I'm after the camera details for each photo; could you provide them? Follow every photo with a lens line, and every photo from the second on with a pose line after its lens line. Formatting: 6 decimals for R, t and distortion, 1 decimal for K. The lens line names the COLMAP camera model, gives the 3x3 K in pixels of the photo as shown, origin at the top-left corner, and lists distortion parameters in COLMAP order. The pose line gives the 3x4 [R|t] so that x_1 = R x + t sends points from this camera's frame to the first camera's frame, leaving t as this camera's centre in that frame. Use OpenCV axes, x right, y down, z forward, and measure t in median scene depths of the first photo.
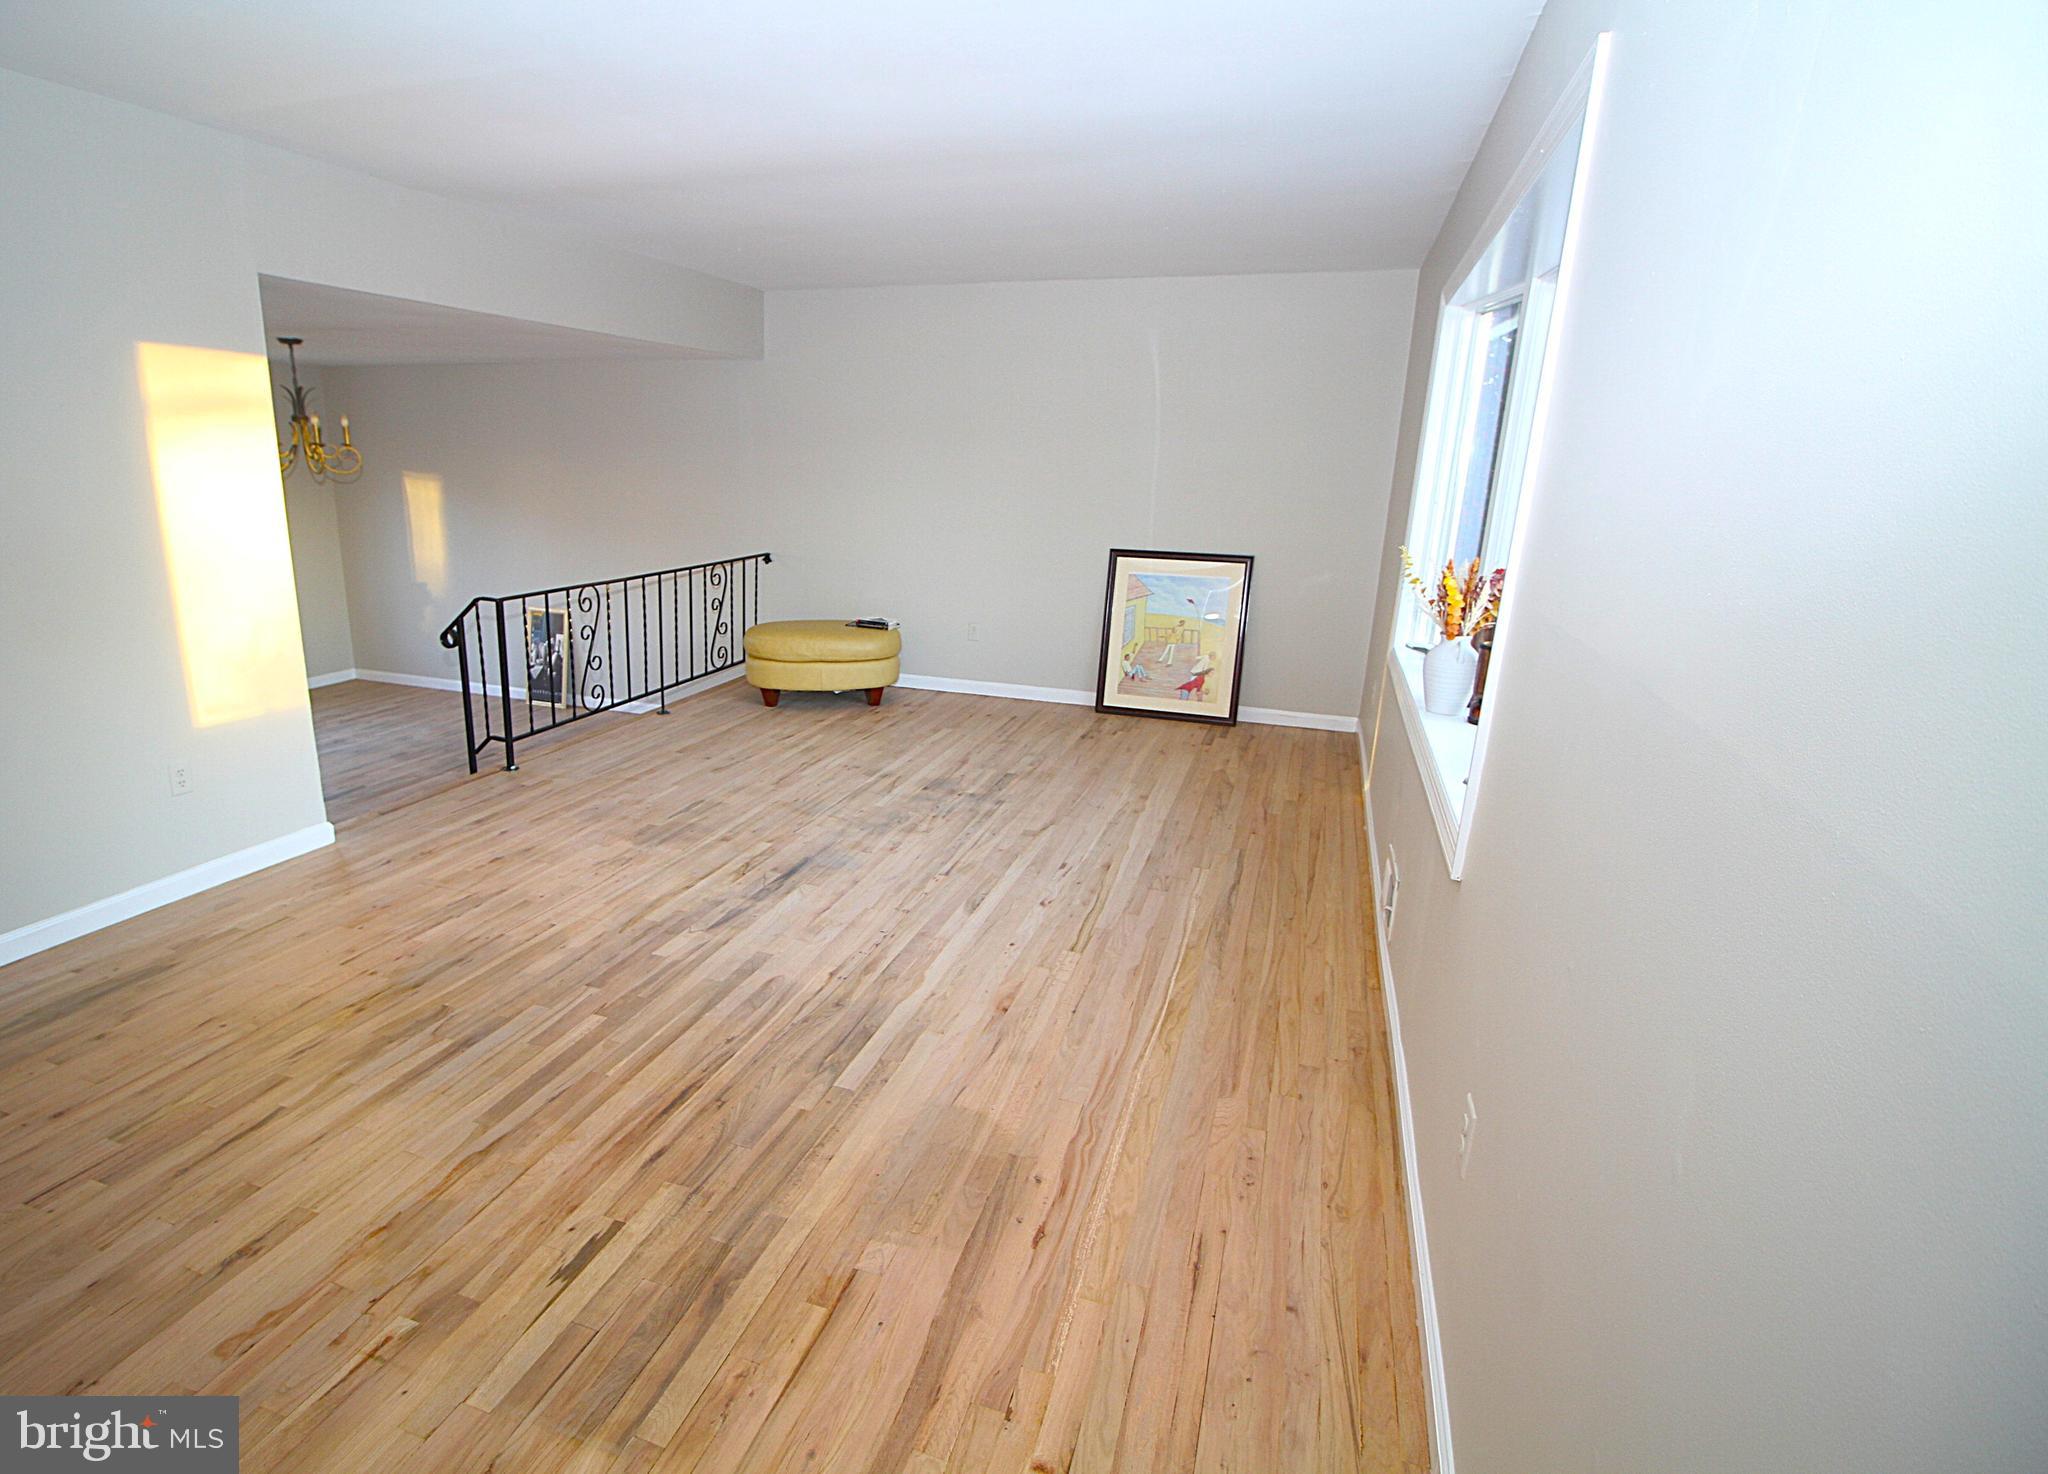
lens RADIAL K [[1027.5, 0, 930.9], [0, 1027.5, 737.7], [0, 0, 1]] dist [-0.001600, -0.014597]
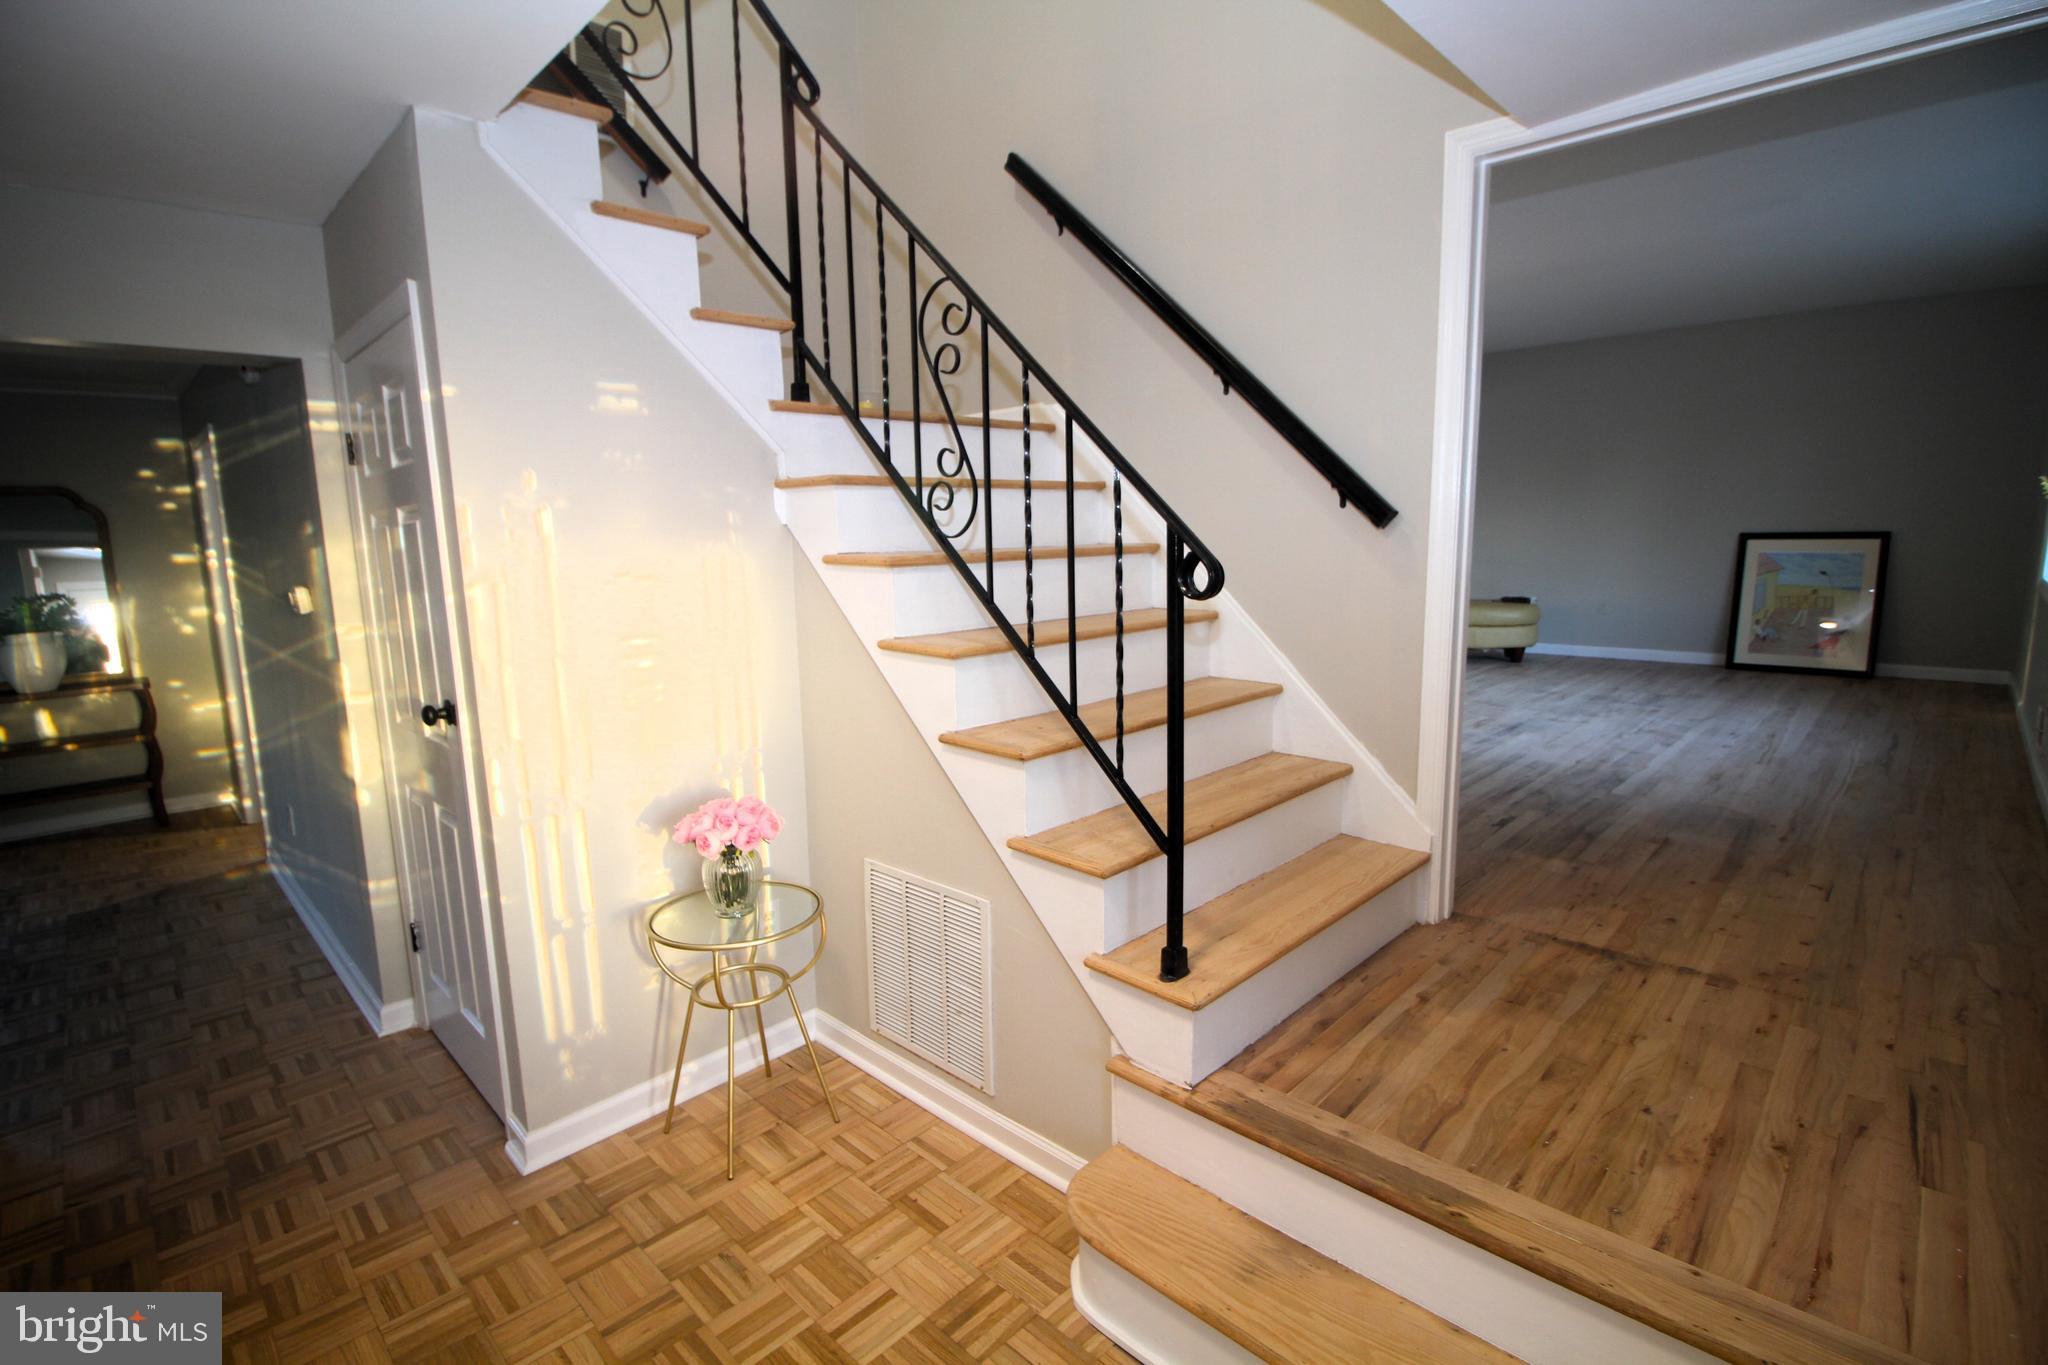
lens RADIAL K [[953.3, 0, 1021.6], [0, 953.3, 670.0], [0, 0, 1]] dist [0.000307, -0.013507]
pose [[0.912693, 0.018546, -0.408224, -0.202532], [-0.065517, 0.992688, -0.101380, 0.212065], [0.403359, 0.119274, 0.907235, -0.489311]]
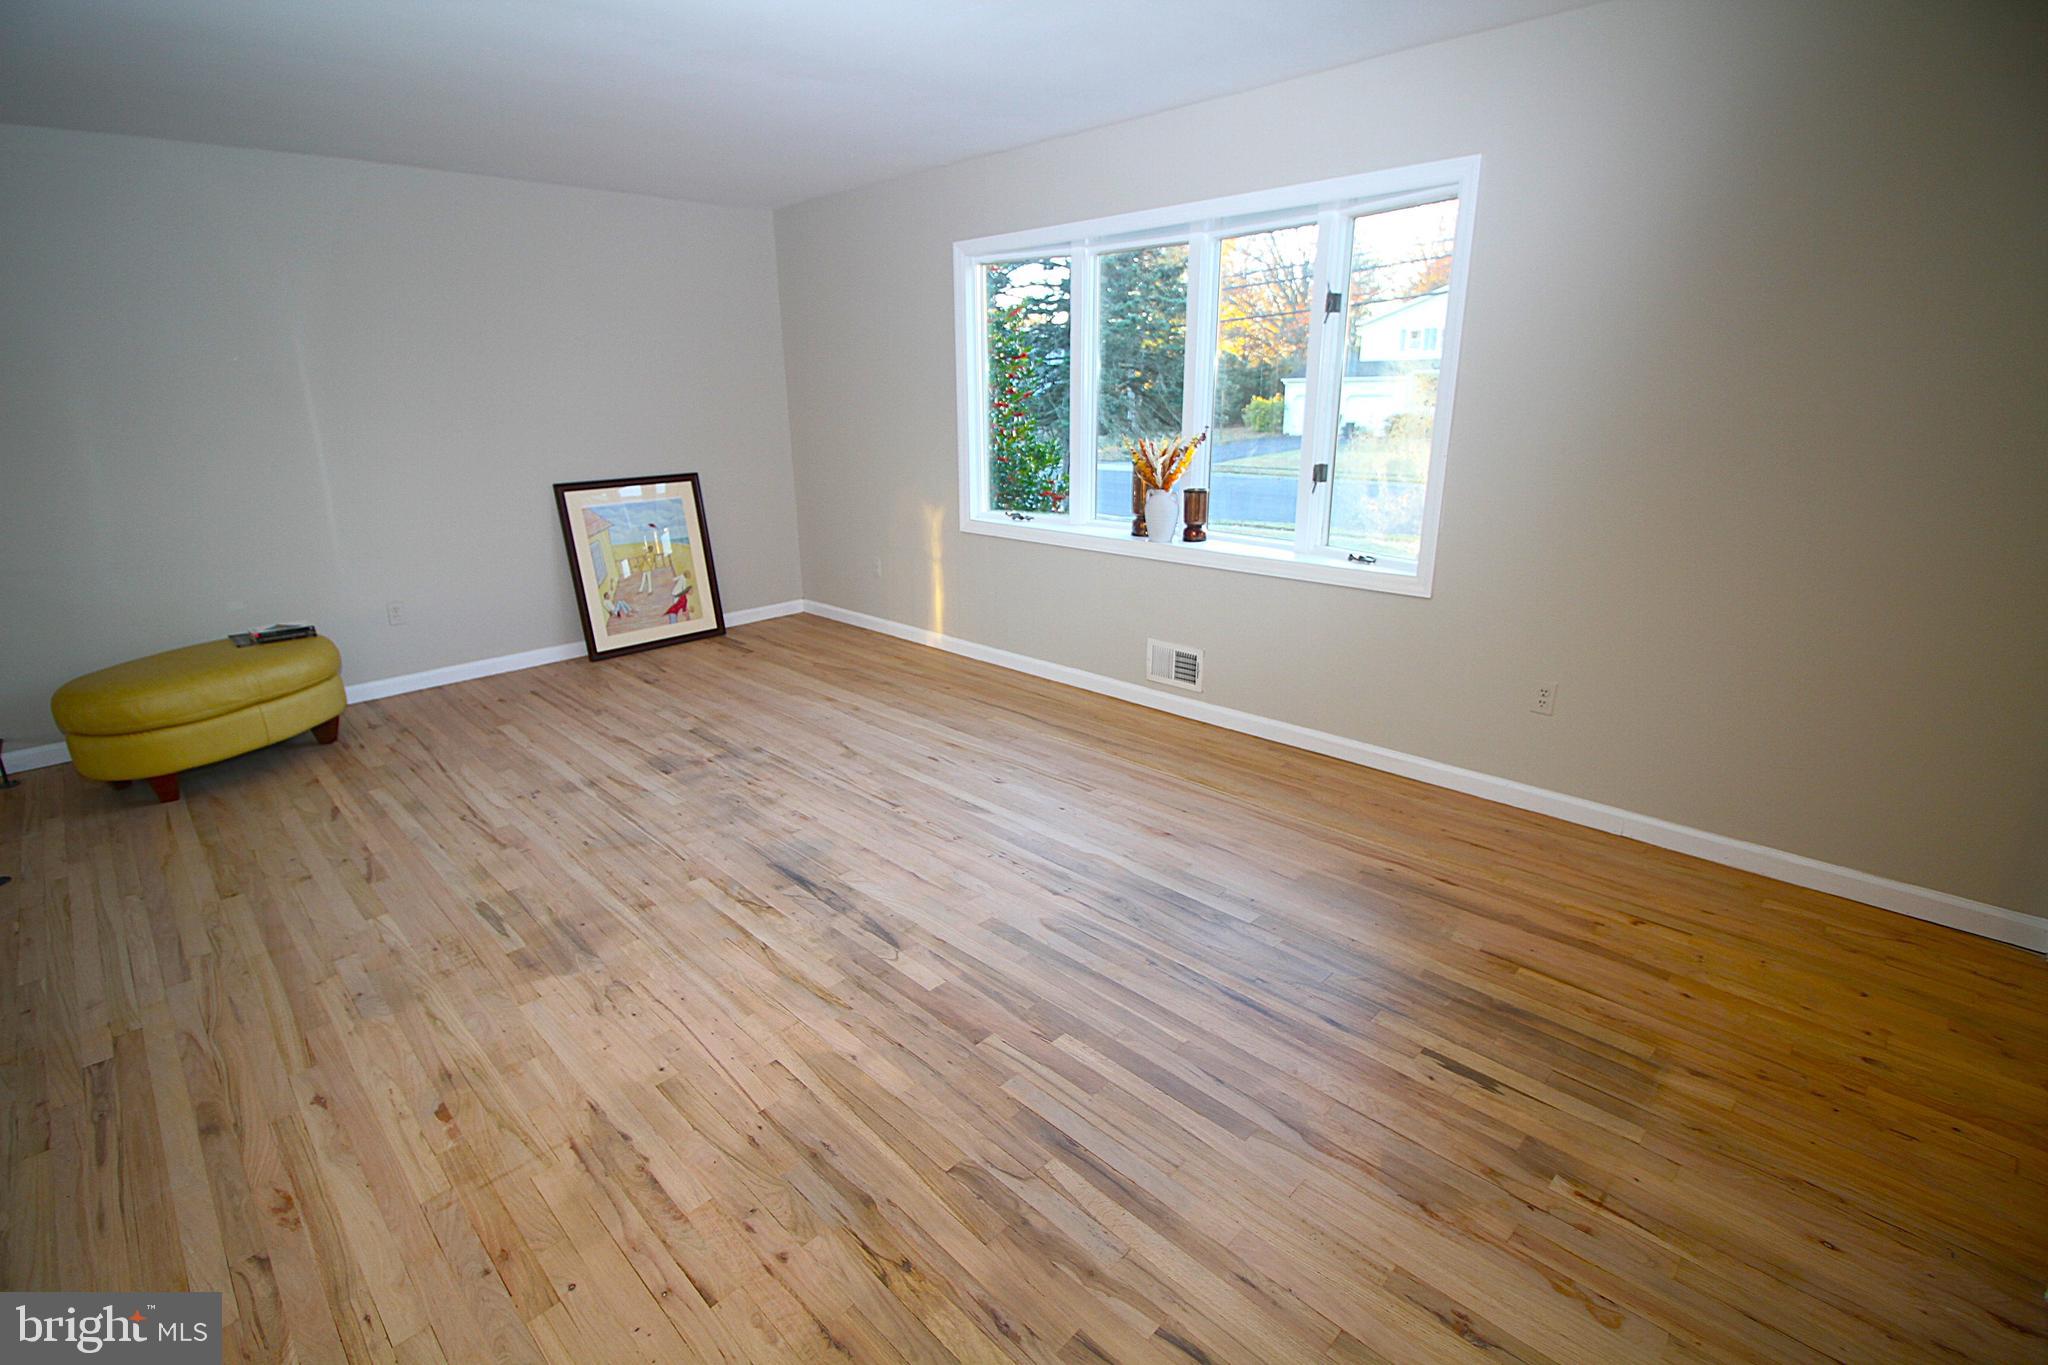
lens RADIAL K [[953.3, 0, 1021.6], [0, 953.3, 670.0], [0, 0, 1]] dist [0.000307, -0.013507]
pose [[0.417489, -0.291159, 0.860772, -0.620185], [0.259845, 0.945973, 0.193949, -0.124676], [-0.870737, 0.142695, 0.470590, 0.397225]]
